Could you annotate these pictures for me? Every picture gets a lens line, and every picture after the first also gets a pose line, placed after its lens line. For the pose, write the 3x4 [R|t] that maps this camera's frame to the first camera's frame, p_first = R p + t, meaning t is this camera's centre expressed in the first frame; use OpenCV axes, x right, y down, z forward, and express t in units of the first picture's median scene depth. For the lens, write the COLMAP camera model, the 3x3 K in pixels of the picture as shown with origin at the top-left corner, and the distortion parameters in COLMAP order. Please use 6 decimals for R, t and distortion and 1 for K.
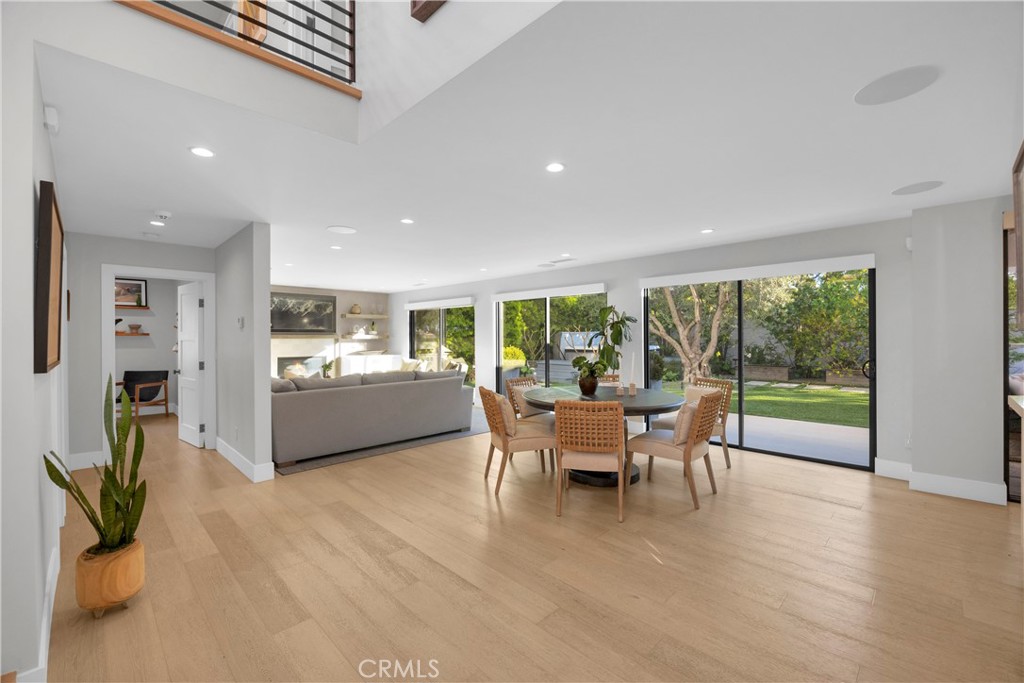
lens RADIAL K [[432.4, 0, 514.2], [0, 432.4, 335.7], [0, 0, 1]] dist [-0.002357, -0.000250]
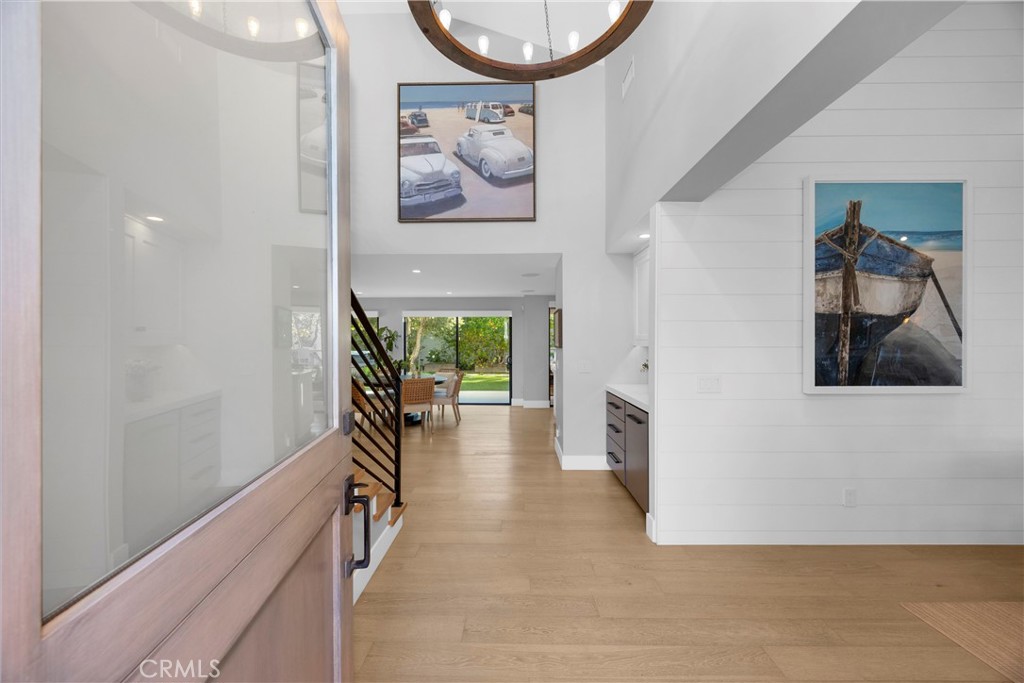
lens RADIAL K [[386.0, 0, 512.0], [0, 386.0, 341.5], [0, 0, 1]] dist [-0.001665, -0.000050]
pose [[0.718563, 0.004431, 0.695447, -0.429718], [-0.004567, 0.999988, -0.001652, -0.013999], [-0.695446, -0.001989, 0.718575, -0.346973]]
